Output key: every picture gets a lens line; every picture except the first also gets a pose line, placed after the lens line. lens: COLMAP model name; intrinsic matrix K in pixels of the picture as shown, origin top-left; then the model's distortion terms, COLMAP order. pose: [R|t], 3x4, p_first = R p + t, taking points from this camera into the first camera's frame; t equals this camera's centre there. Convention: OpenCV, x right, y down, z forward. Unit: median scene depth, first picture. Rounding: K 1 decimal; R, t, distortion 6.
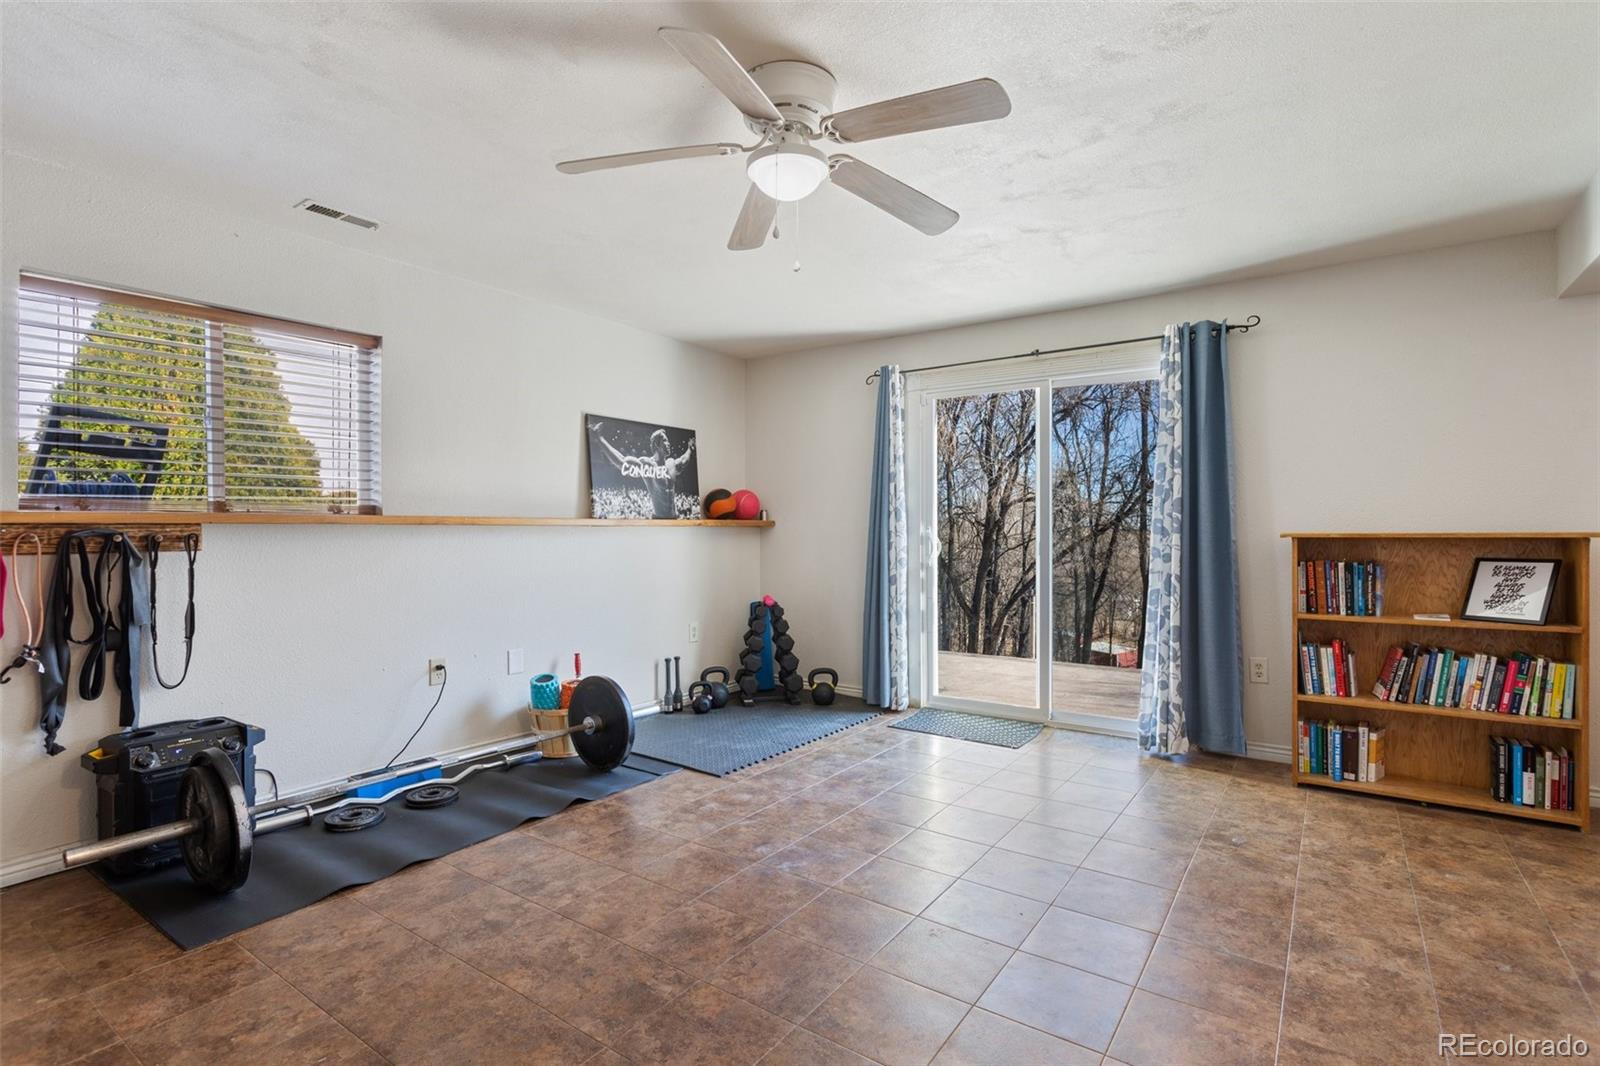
lens RADIAL K [[756.1, 0, 796.6], [0, 756.1, 524.6], [0, 0, 1]] dist [0.002989, 0.000513]
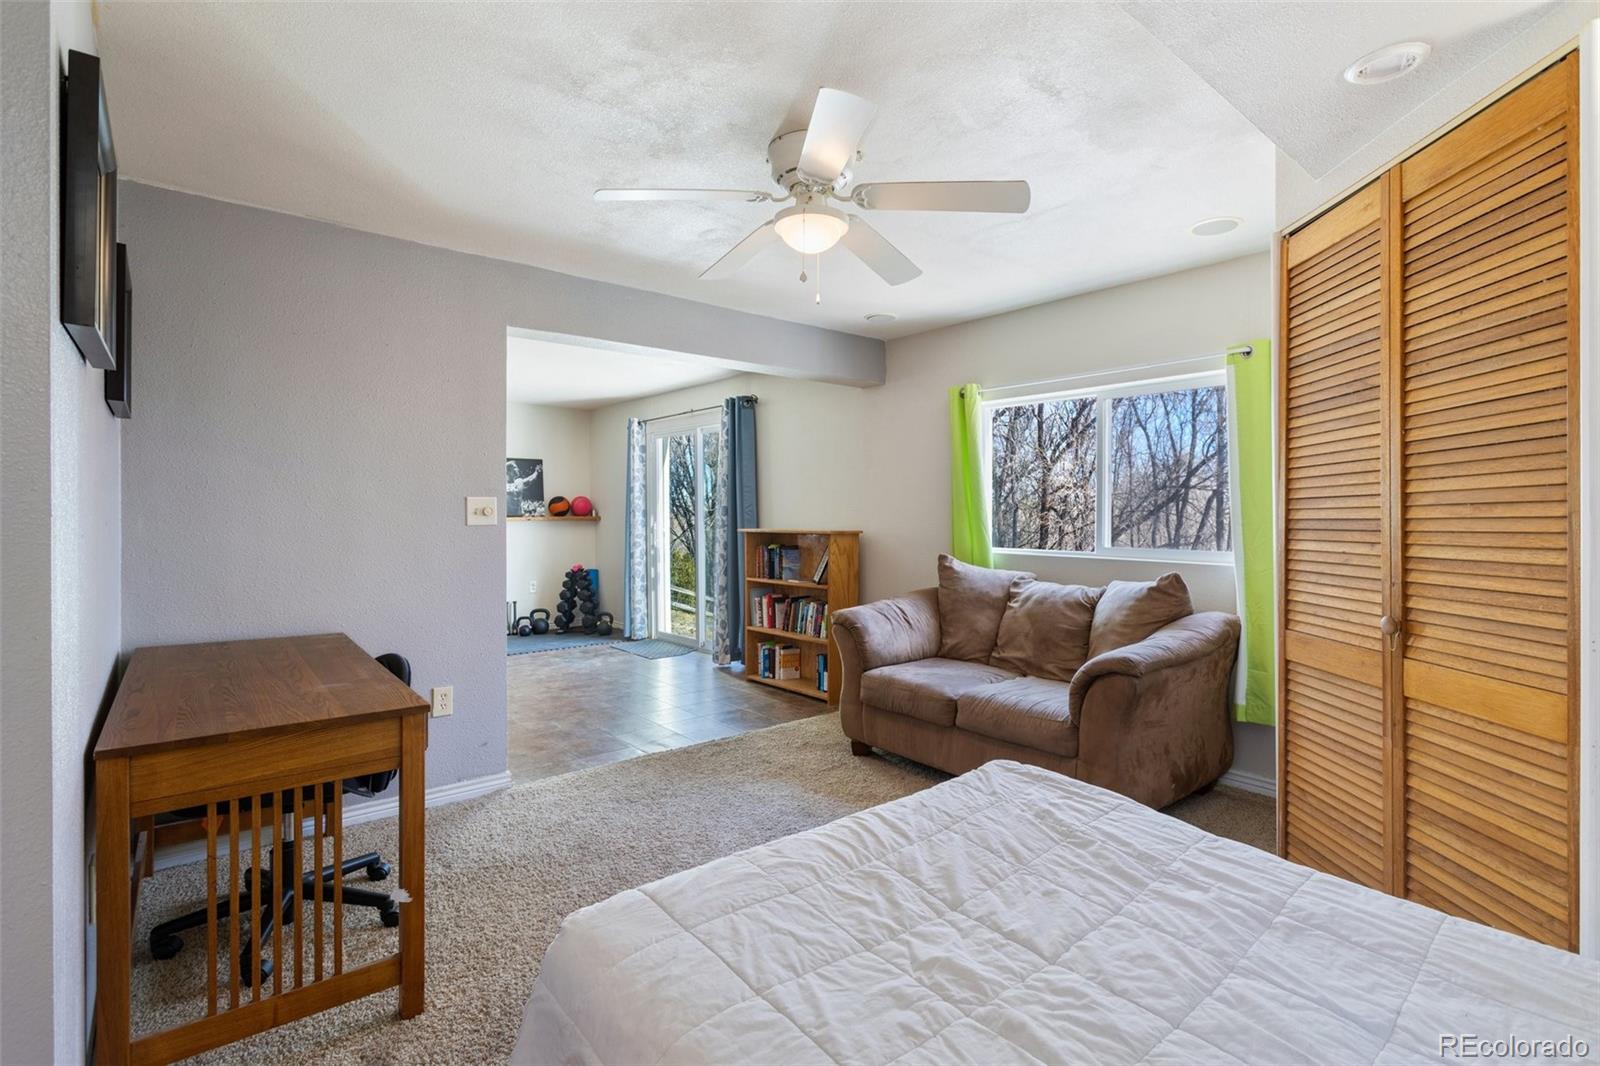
lens RADIAL K [[756.1, 0, 796.6], [0, 756.1, 524.6], [0, 0, 1]] dist [0.002989, 0.000513]
pose [[0.963393, 0.003708, -0.268066, 0.836696], [0.003045, 0.999688, 0.024774, -0.027591], [0.268075, -0.024683, 0.963082, -0.395685]]
